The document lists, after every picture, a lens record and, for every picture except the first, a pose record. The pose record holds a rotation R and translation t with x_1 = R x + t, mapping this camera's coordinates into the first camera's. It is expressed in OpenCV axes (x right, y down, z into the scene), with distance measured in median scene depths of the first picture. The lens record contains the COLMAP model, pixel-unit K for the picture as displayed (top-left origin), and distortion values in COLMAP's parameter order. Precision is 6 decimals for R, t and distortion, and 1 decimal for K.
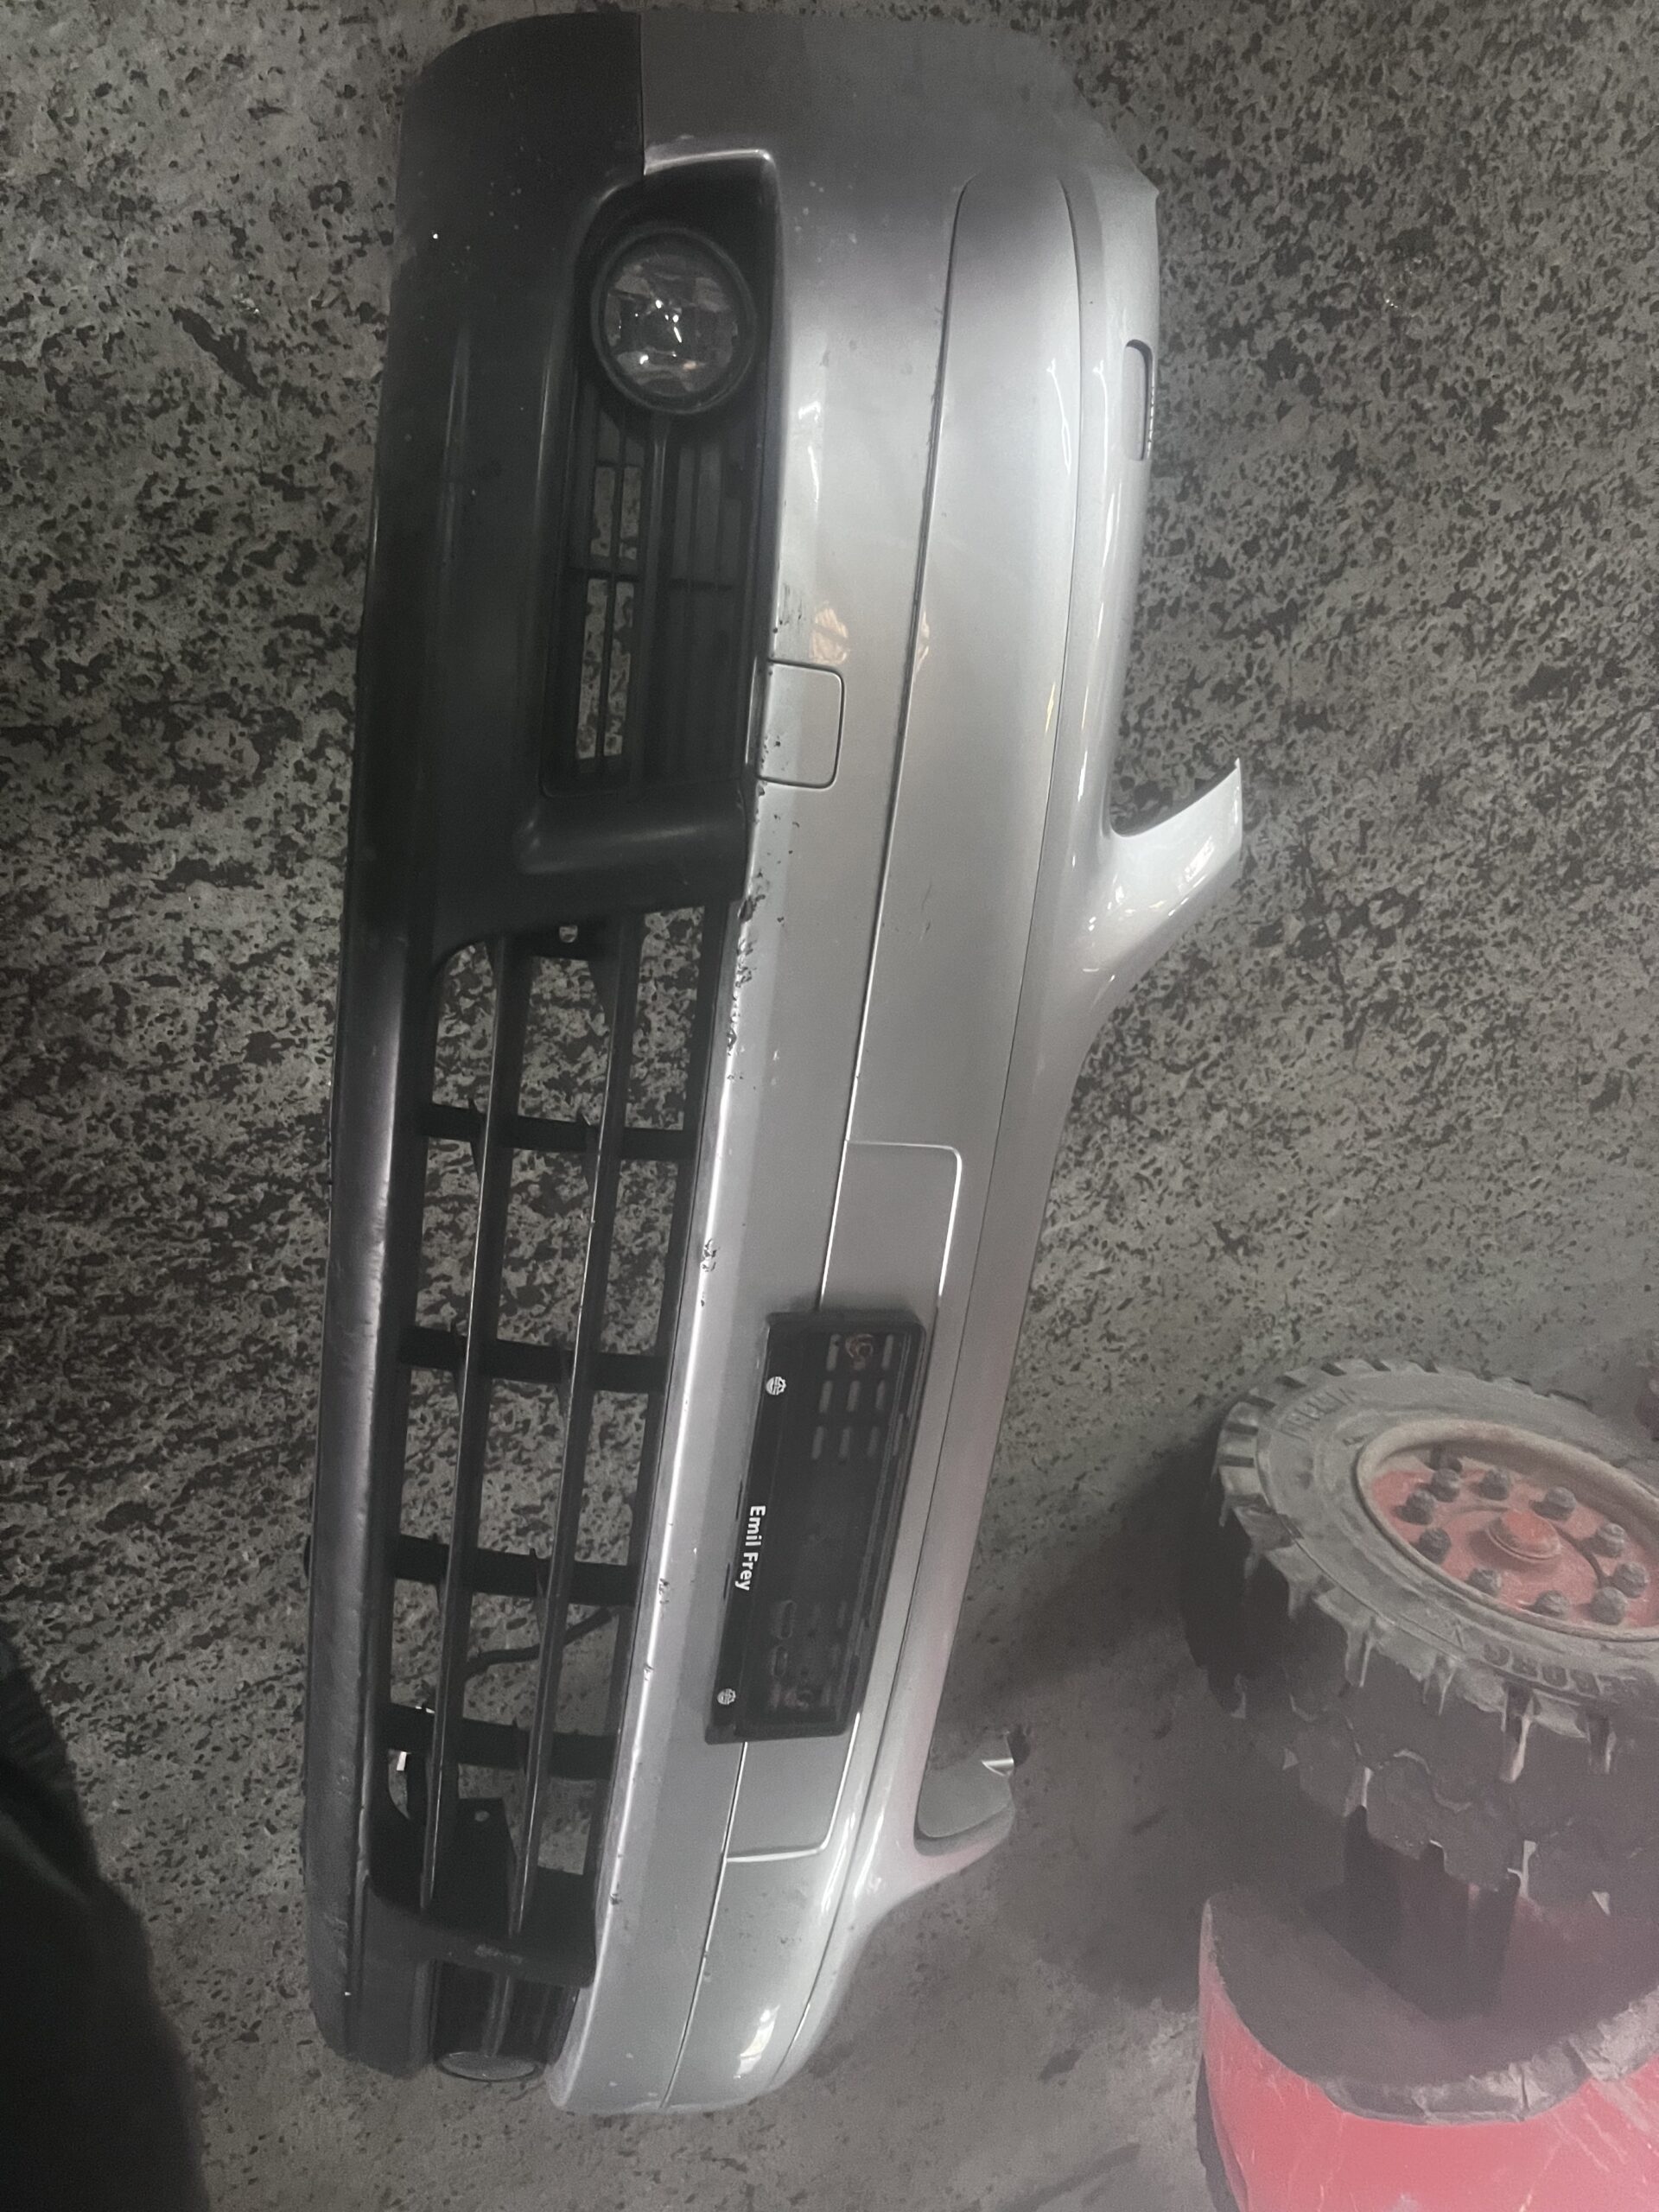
lens RADIAL K [[1657.3, 0, 828.0], [0, 1657.3, 1109.9], [0, 0, 1]] dist [0.037418, -0.044872]
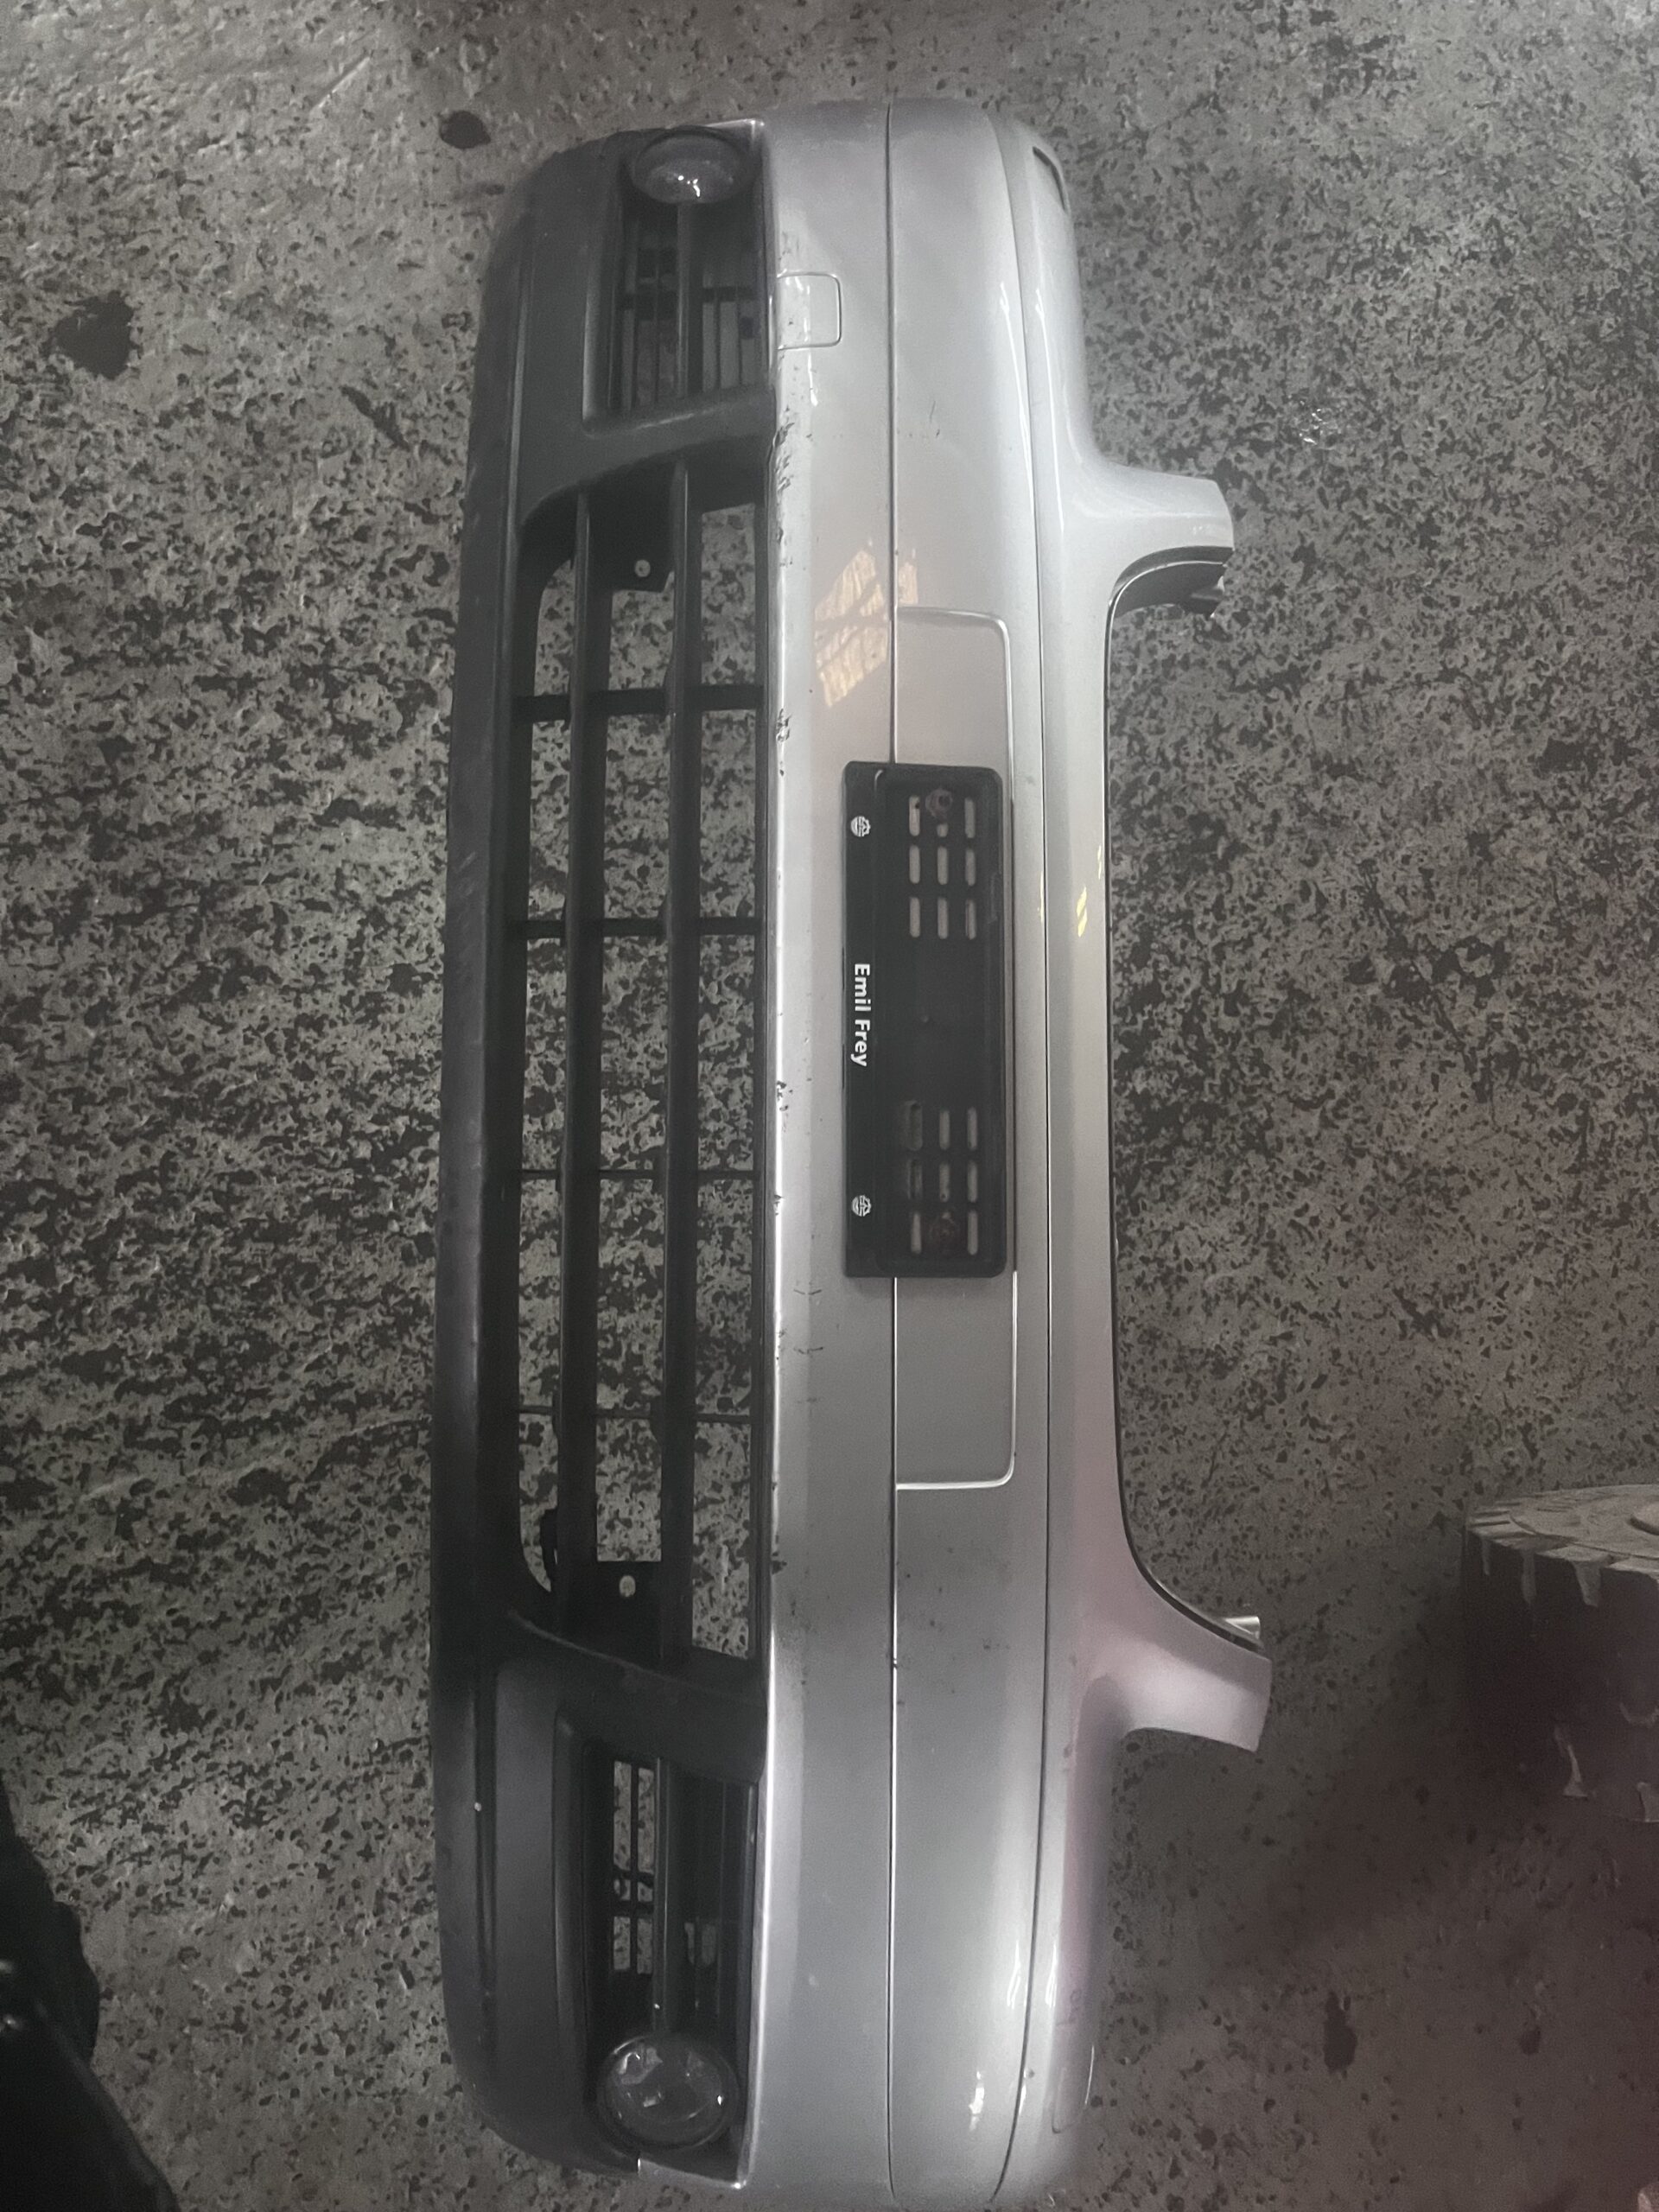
lens RADIAL K [[1657.3, 0, 832.0], [0, 1657.3, 1101.5], [0, 0, 1]] dist [0.037418, -0.044872]
pose [[0.985884, -0.154505, -0.064512, -0.005498], [0.105551, 0.872620, -0.476858, 0.511896], [0.129972, 0.463317, 0.876610, 0.106844]]
